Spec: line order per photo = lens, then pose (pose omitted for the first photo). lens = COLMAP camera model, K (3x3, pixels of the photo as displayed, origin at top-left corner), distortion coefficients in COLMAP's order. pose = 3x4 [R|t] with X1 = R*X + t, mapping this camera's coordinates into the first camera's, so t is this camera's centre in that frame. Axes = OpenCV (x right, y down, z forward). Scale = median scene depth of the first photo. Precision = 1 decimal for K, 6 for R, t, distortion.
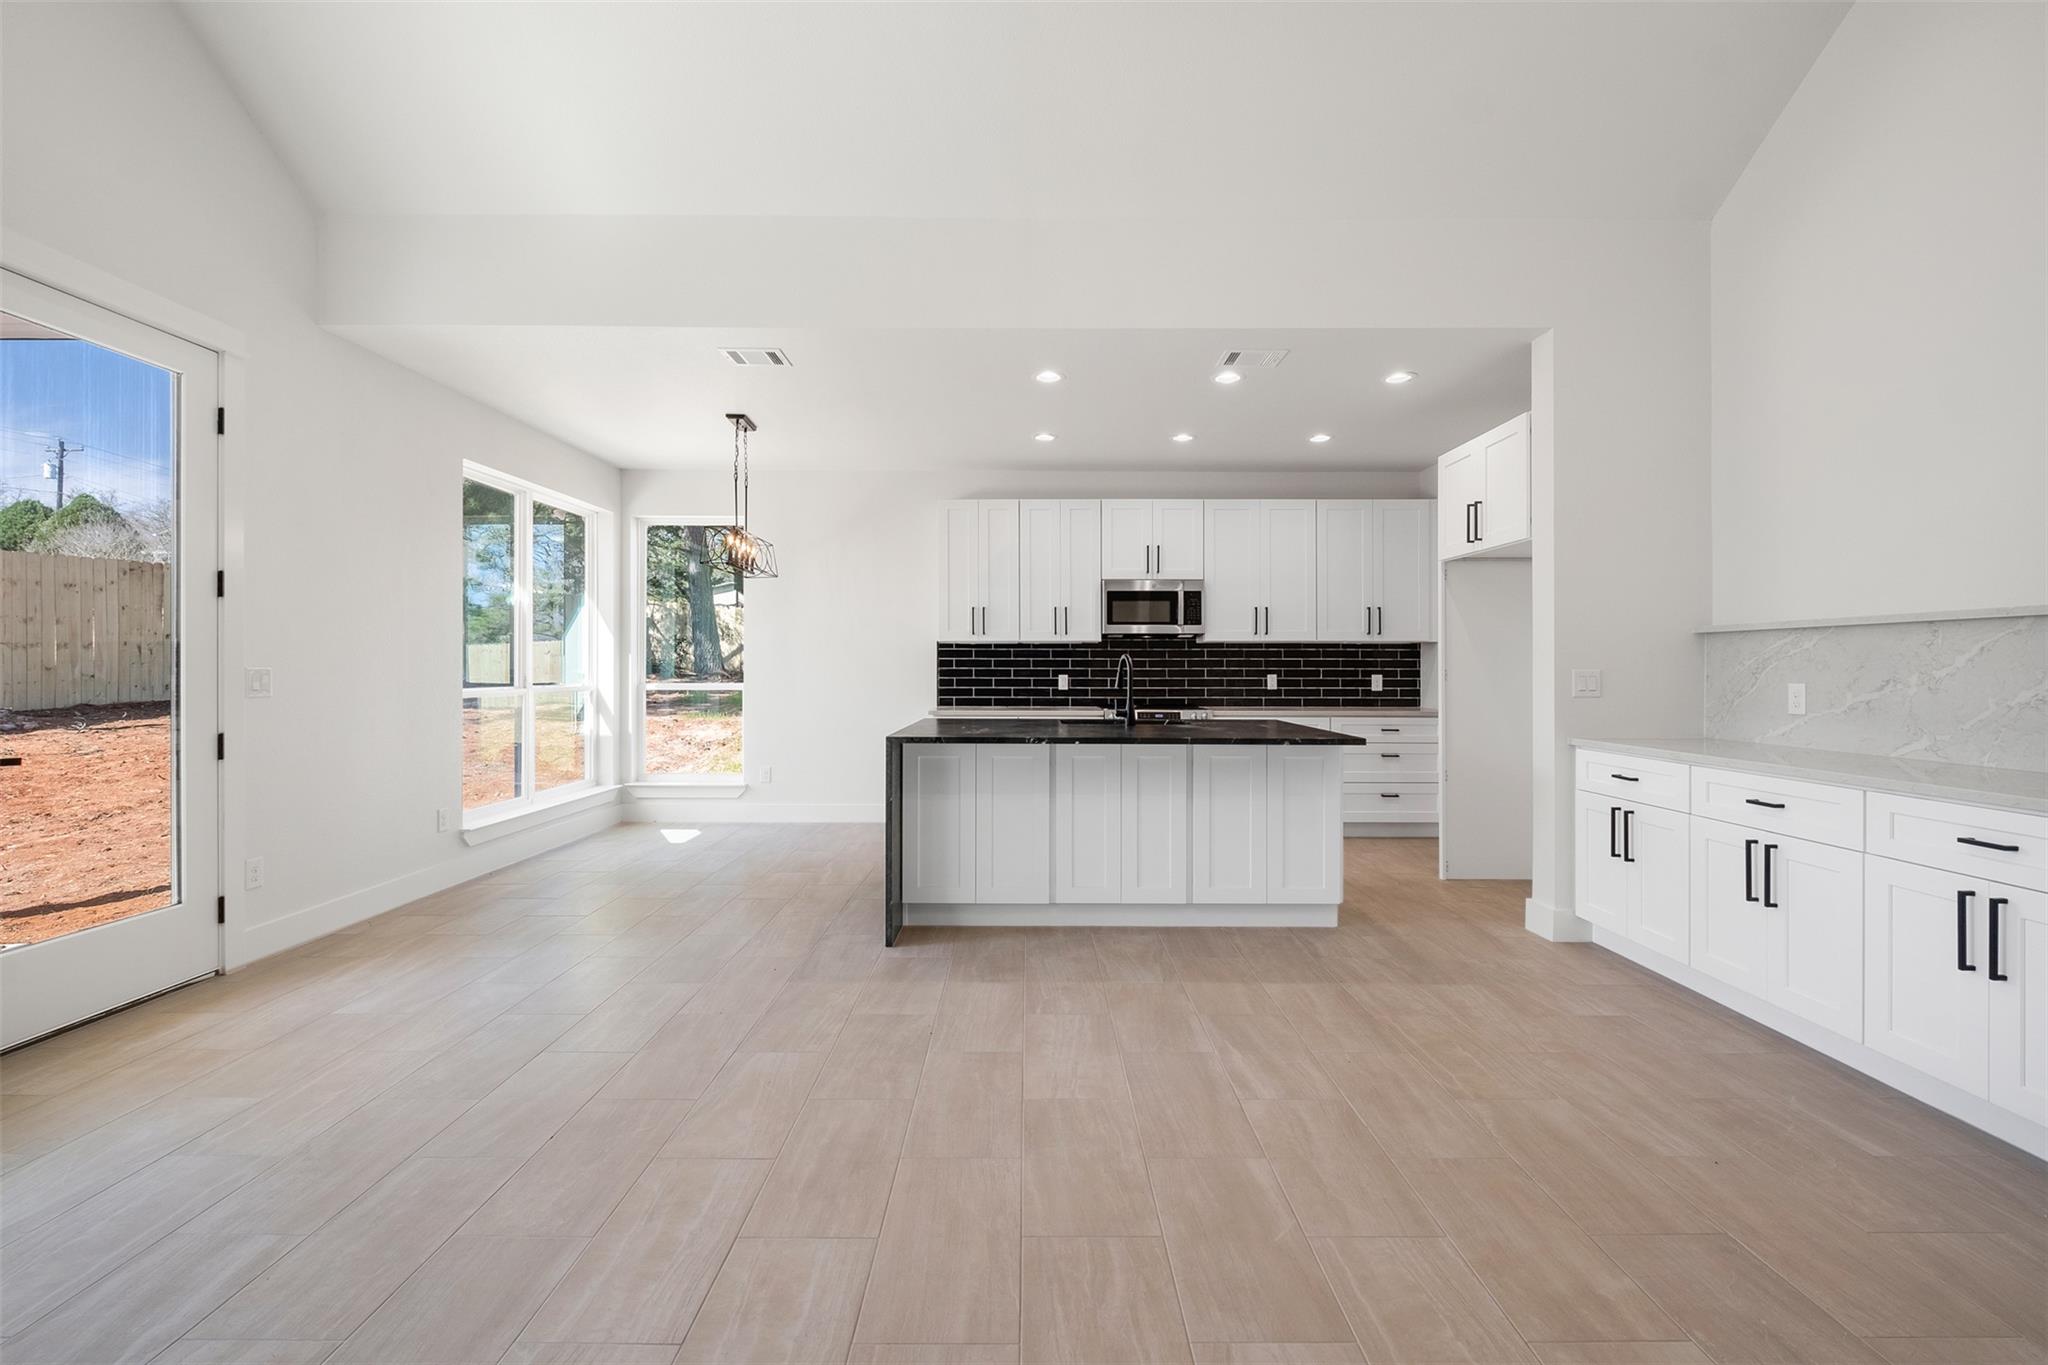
lens RADIAL K [[878.6, 0, 1024.0], [0, 878.6, 682.5], [0, 0, 1]] dist [-0.012484, -0.000017]
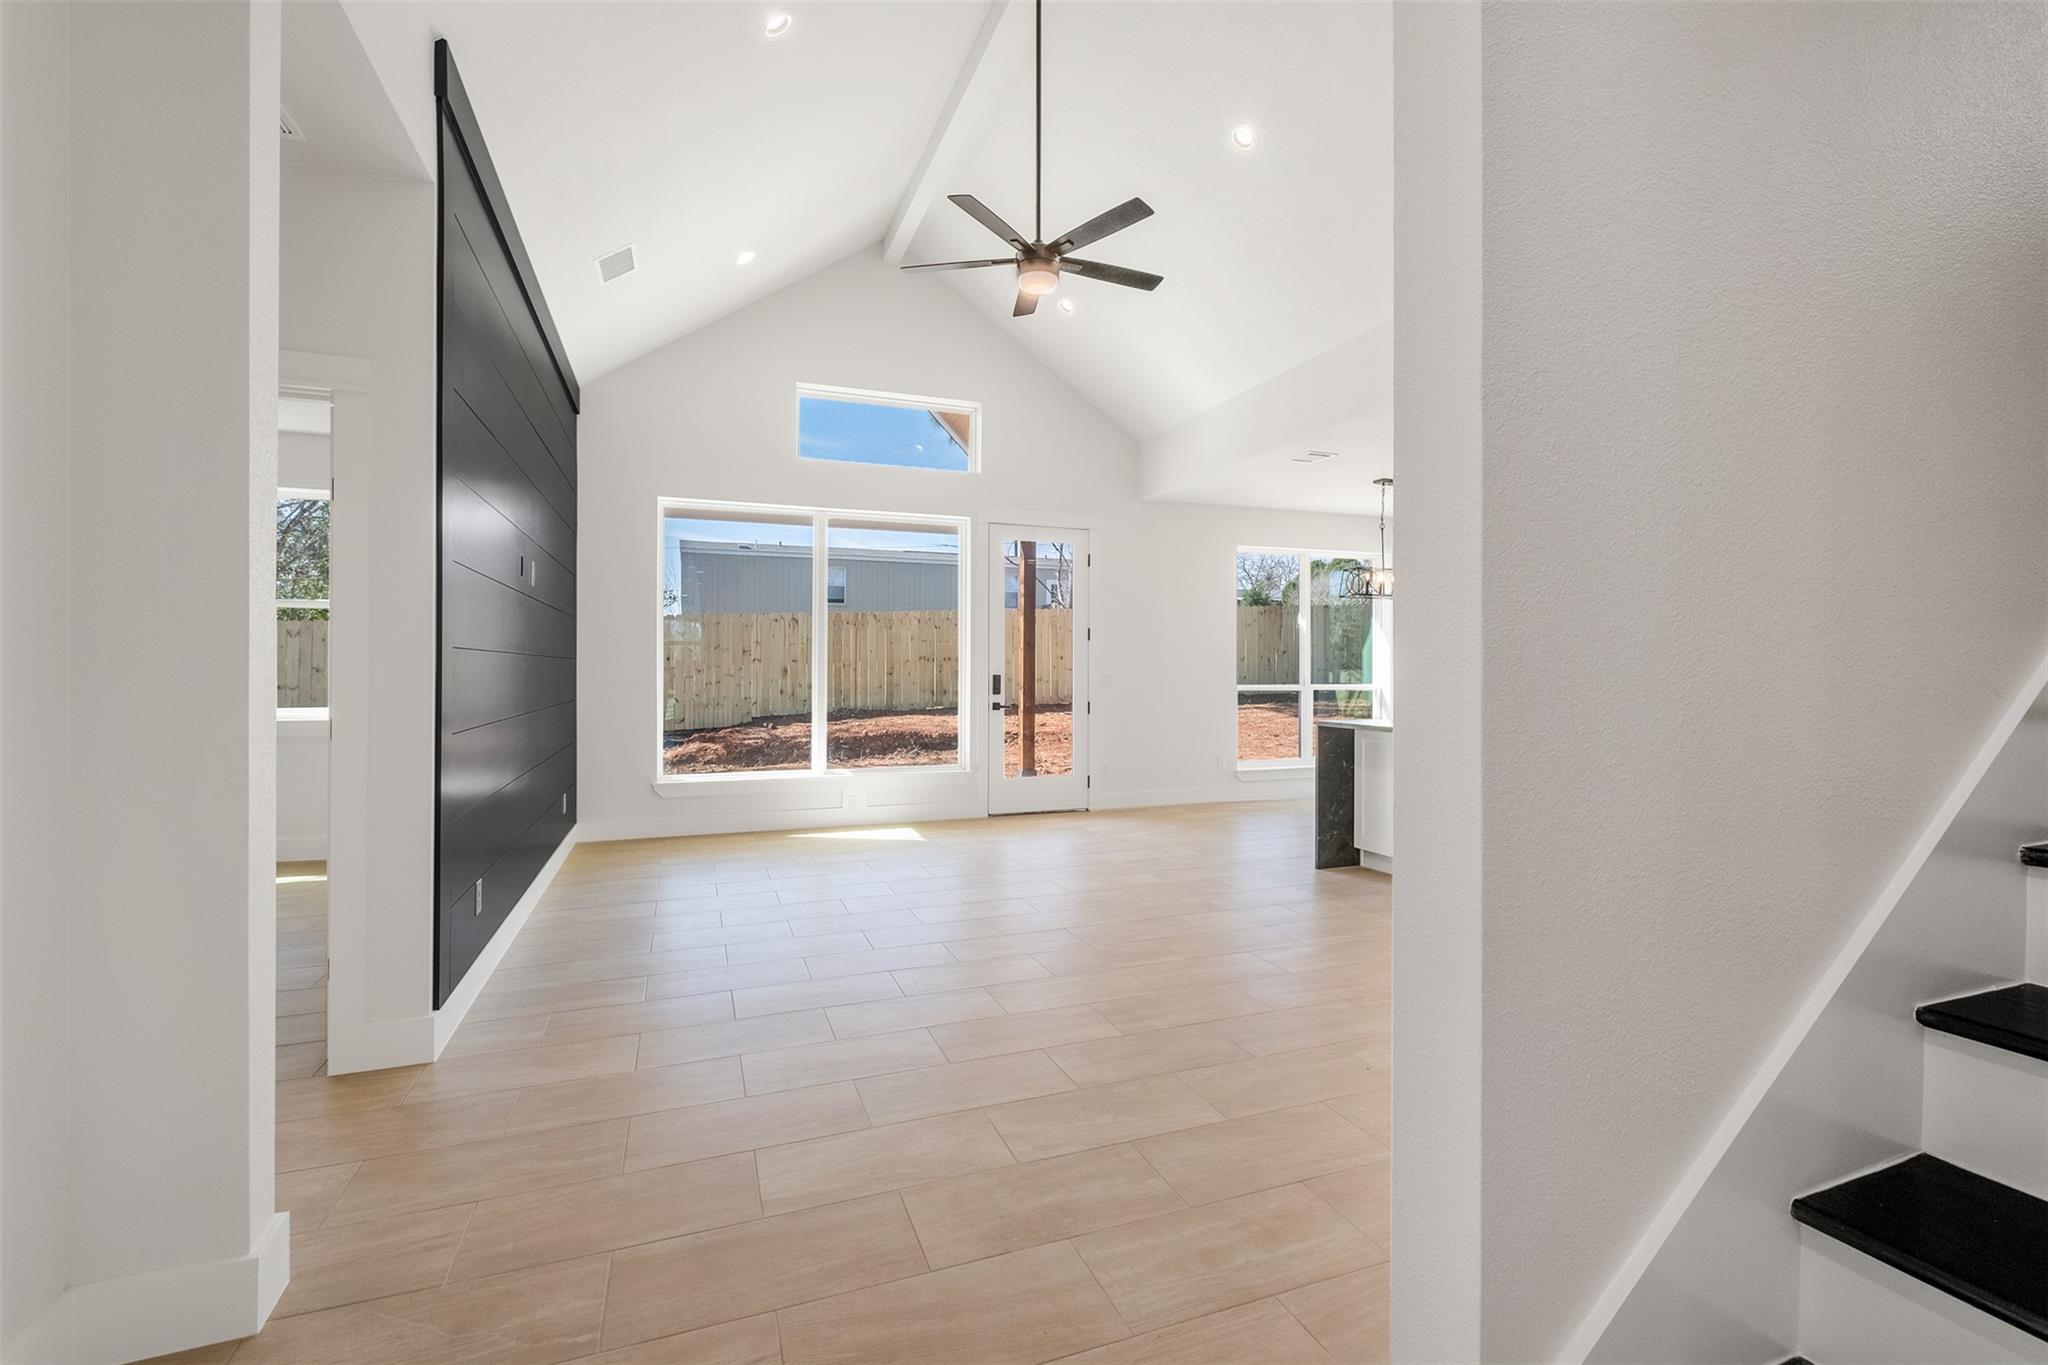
lens RADIAL K [[878.6, 0, 1024.0], [0, 878.6, 682.5], [0, 0, 1]] dist [-0.012484, -0.000017]
pose [[0.345837, 0.005362, -0.938279, 1.060716], [-0.006331, 0.999974, 0.003381, -0.001816], [0.938273, 0.004770, 0.345862, 0.058804]]
